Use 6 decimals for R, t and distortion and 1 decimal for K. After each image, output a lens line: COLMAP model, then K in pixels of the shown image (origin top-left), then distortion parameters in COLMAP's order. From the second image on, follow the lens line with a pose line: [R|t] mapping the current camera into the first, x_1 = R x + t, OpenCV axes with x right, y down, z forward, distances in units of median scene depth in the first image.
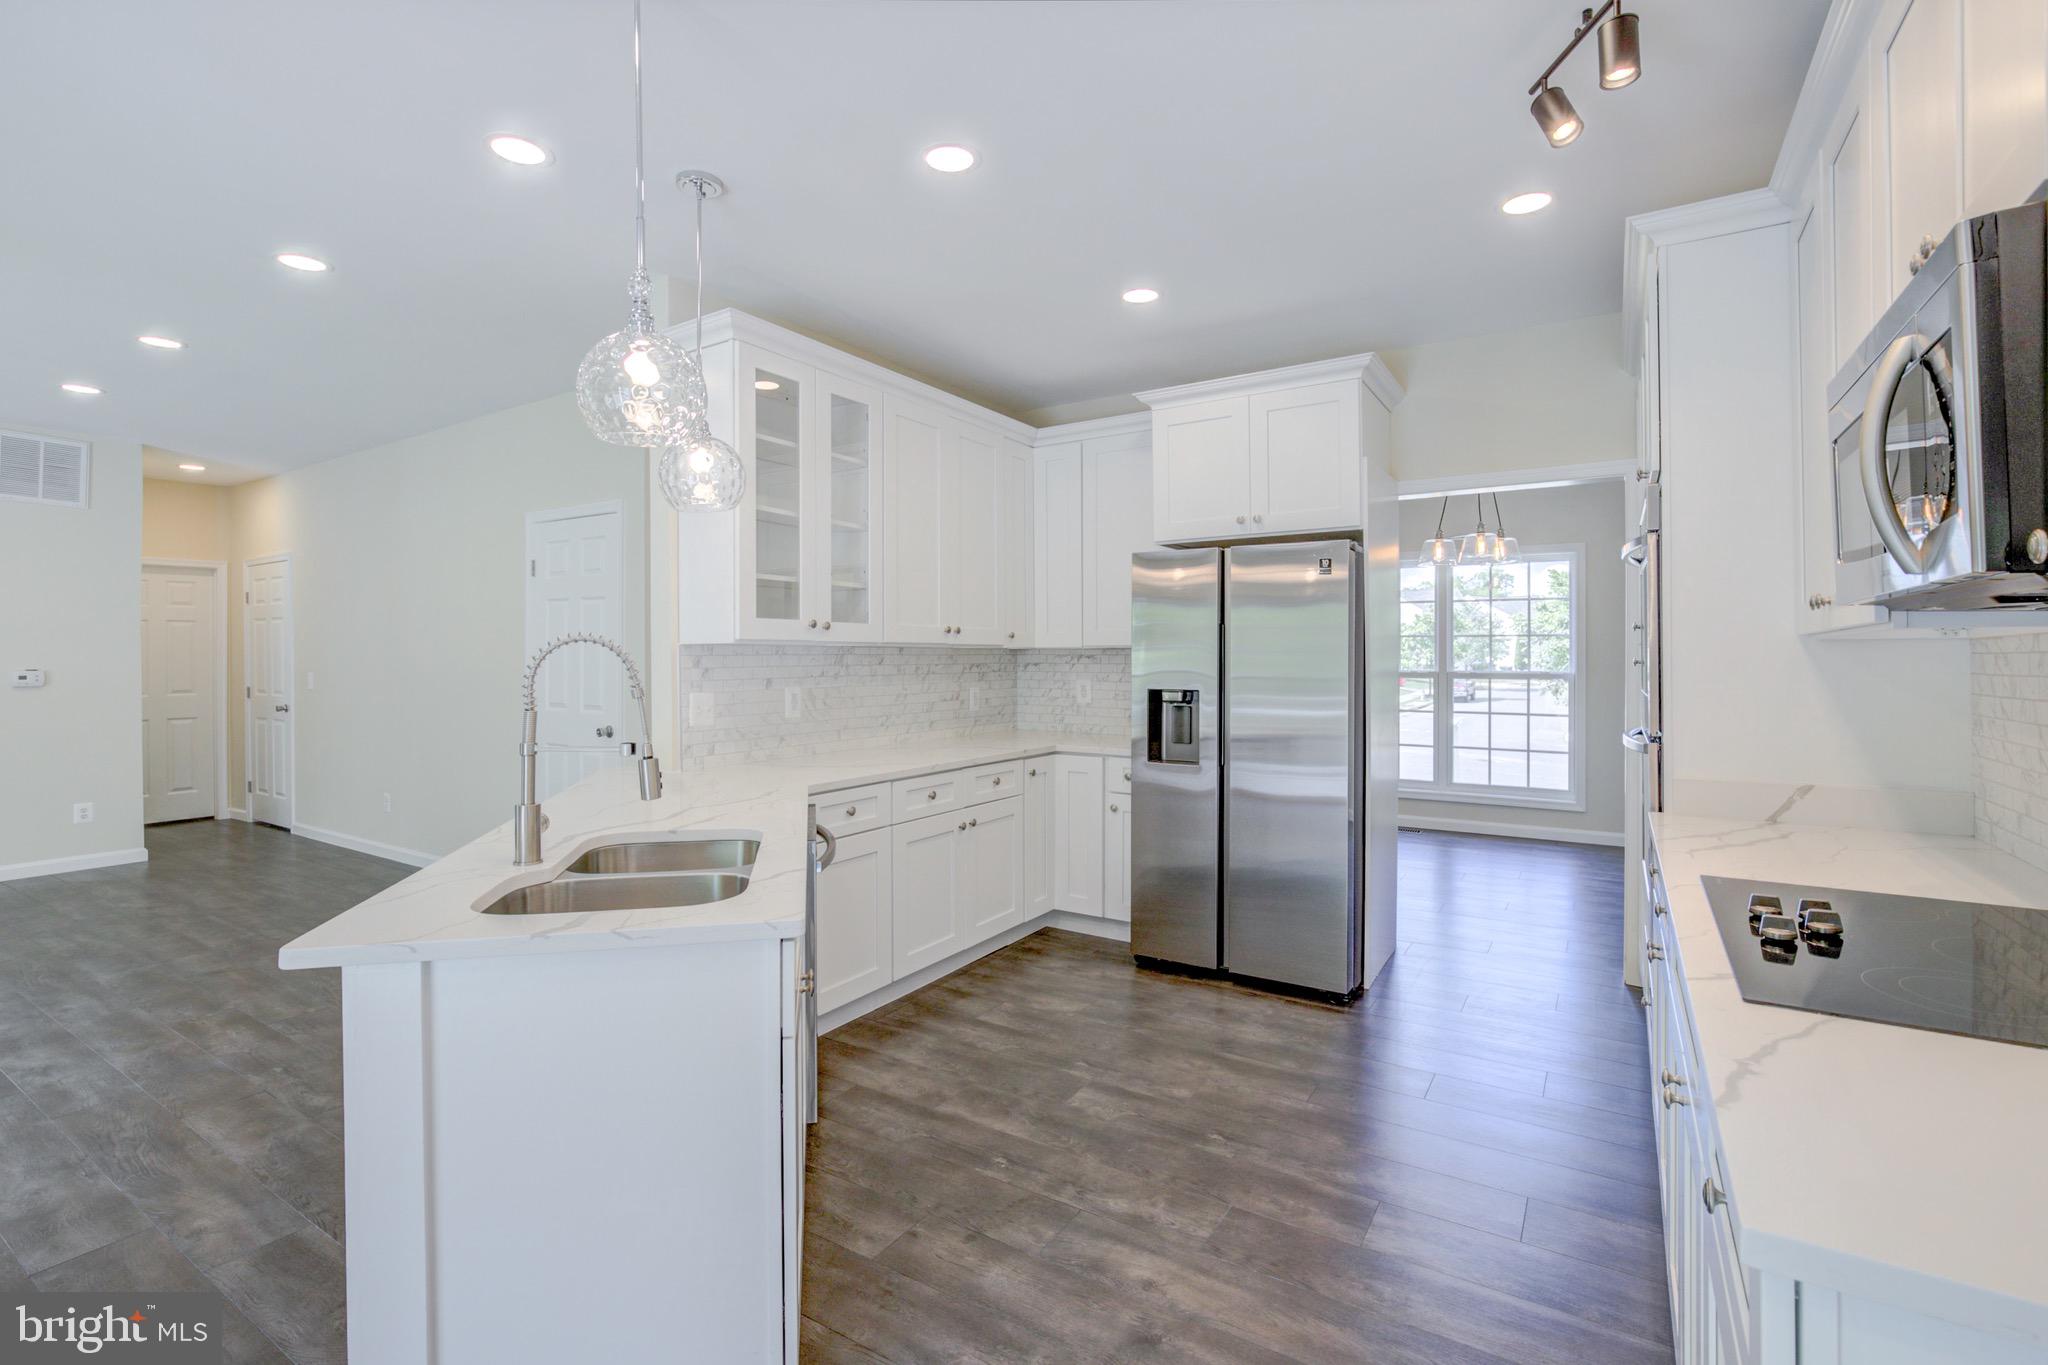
lens RADIAL K [[923.1, 0, 1024.3], [0, 923.1, 656.5], [0, 0, 1]] dist [-0.013675, 0.000706]
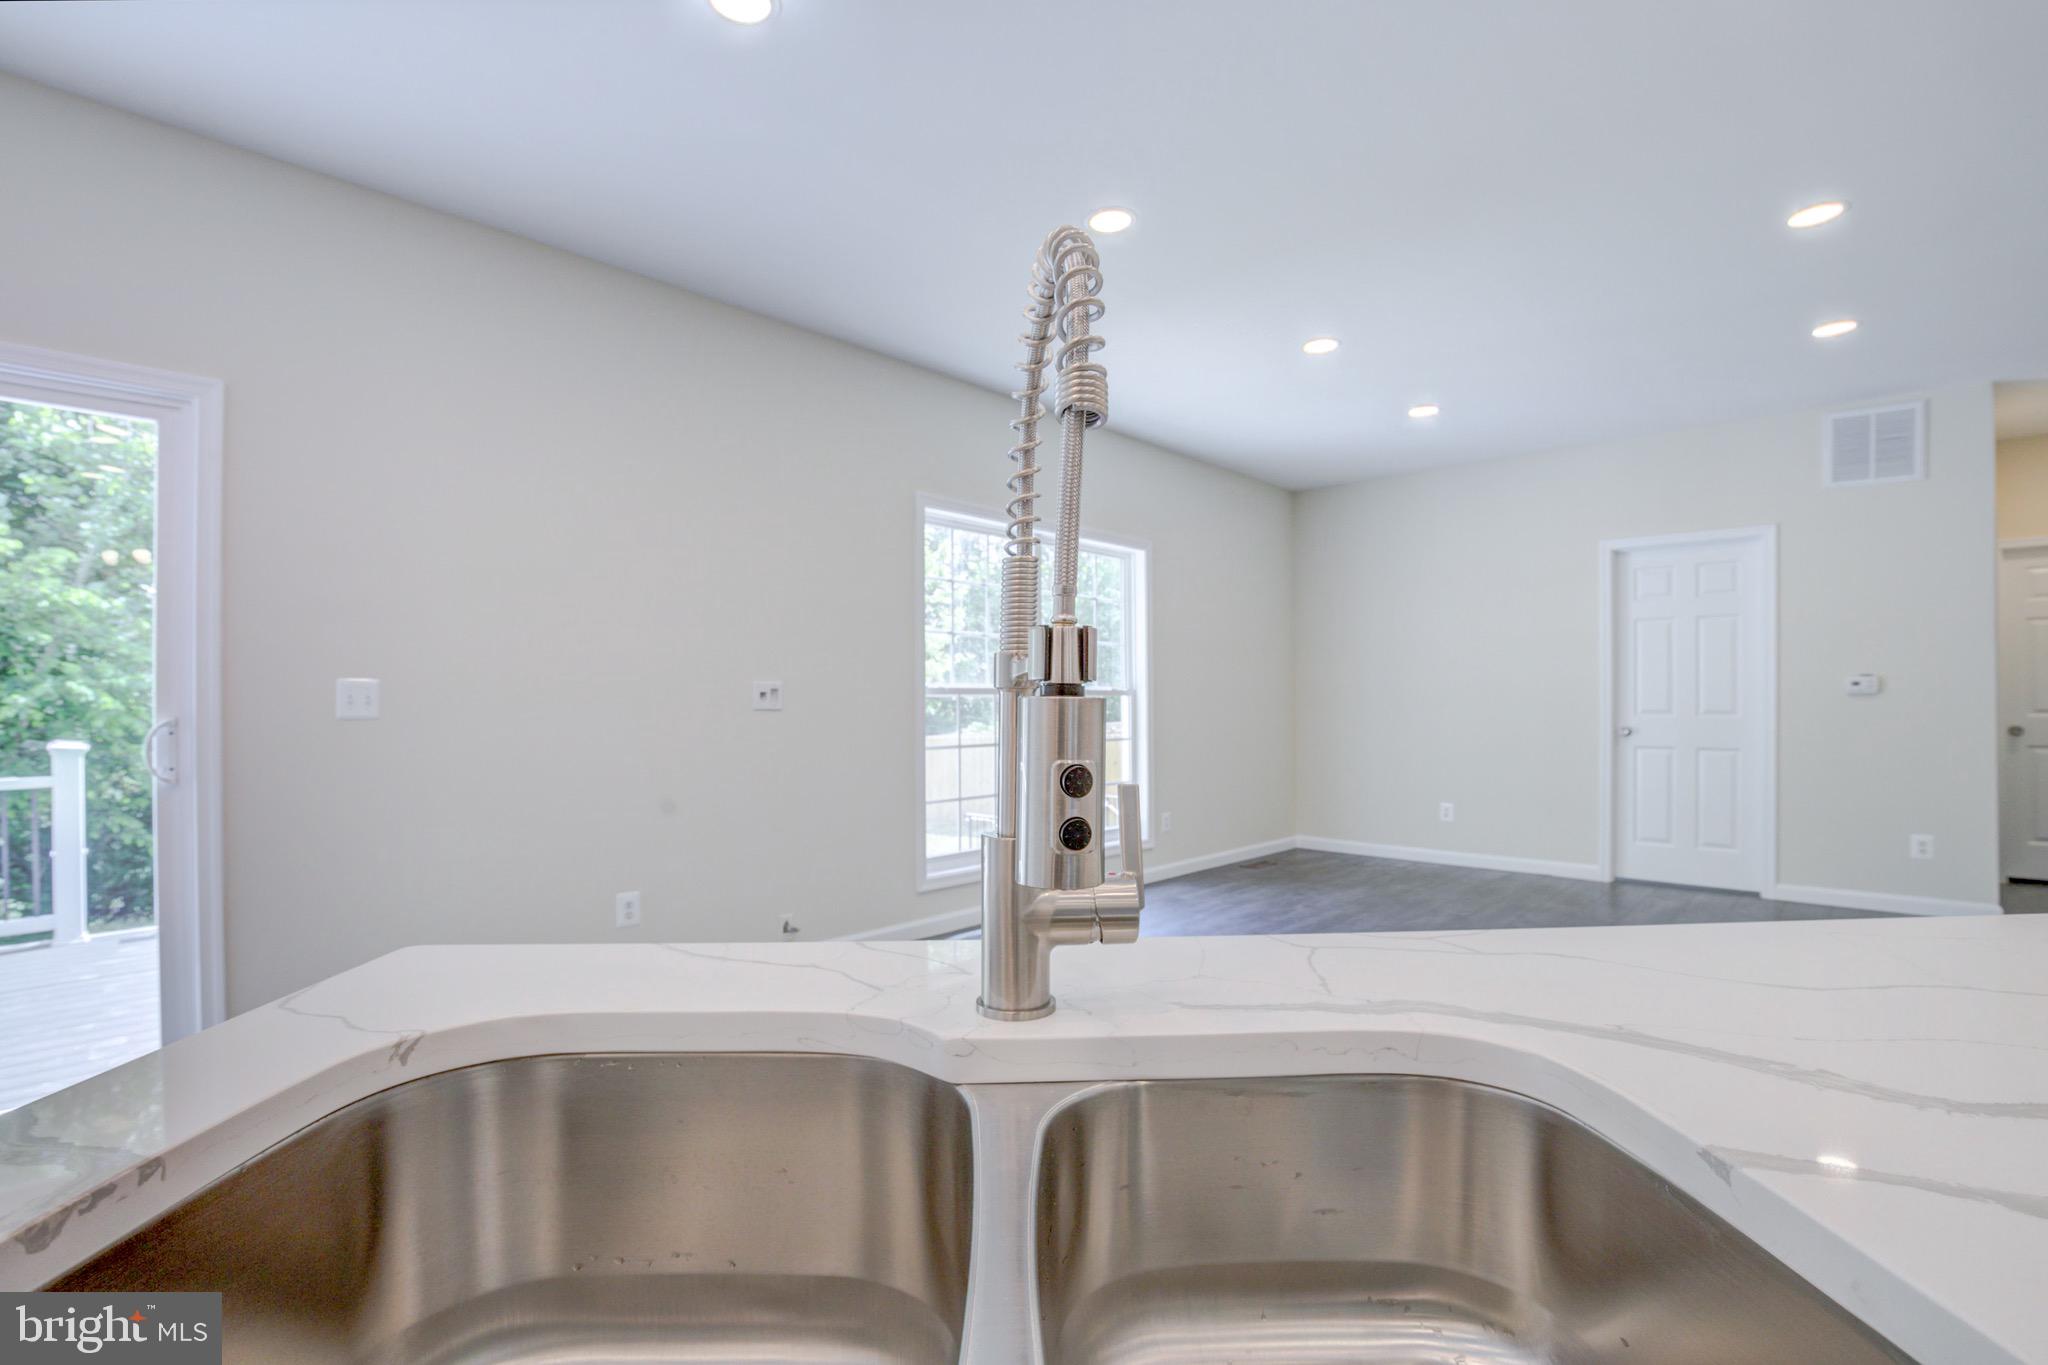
lens RADIAL K [[931.8, 0, 1023.4], [0, 931.8, 701.3], [0, 0, 1]] dist [-0.032925, -0.000059]
pose [[-0.192148, -0.000032, -0.981366, -0.097634], [0.001347, 0.999999, -0.000296, 0.054116], [0.981365, -0.001378, -0.192147, 0.499815]]
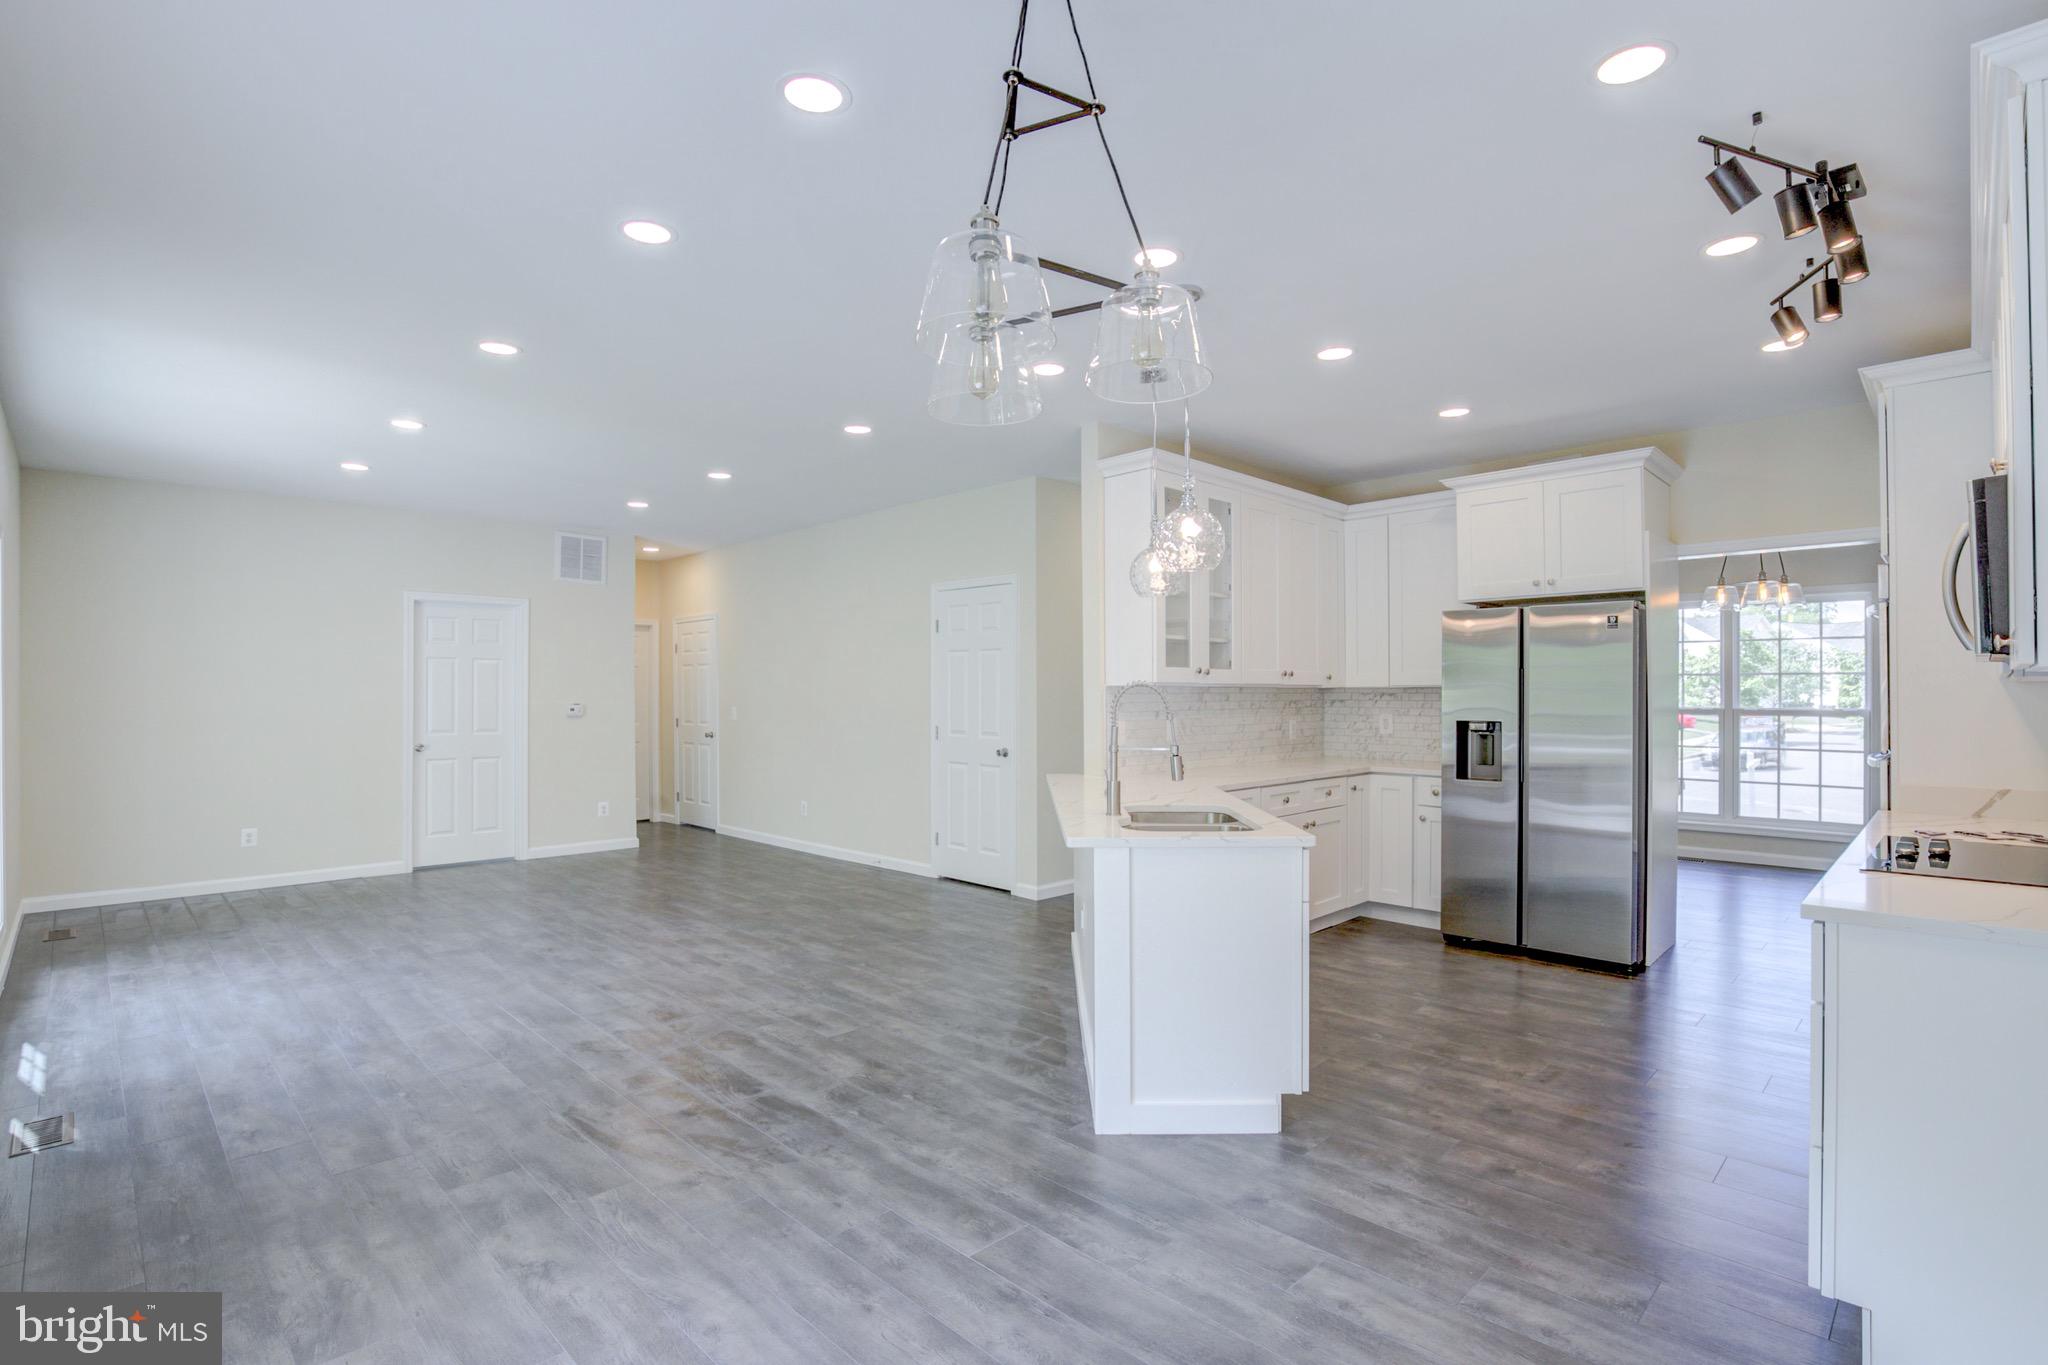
lens RADIAL K [[967.7, 0, 1026.3], [0, 967.7, 693.2], [0, 0, 1]] dist [-0.031455, 0.000718]
pose [[0.975699, -0.000328, -0.219117, -0.141639], [0.000144, 1.000000, -0.000856, -0.000741], [0.219117, 0.000804, 0.975698, -0.375994]]
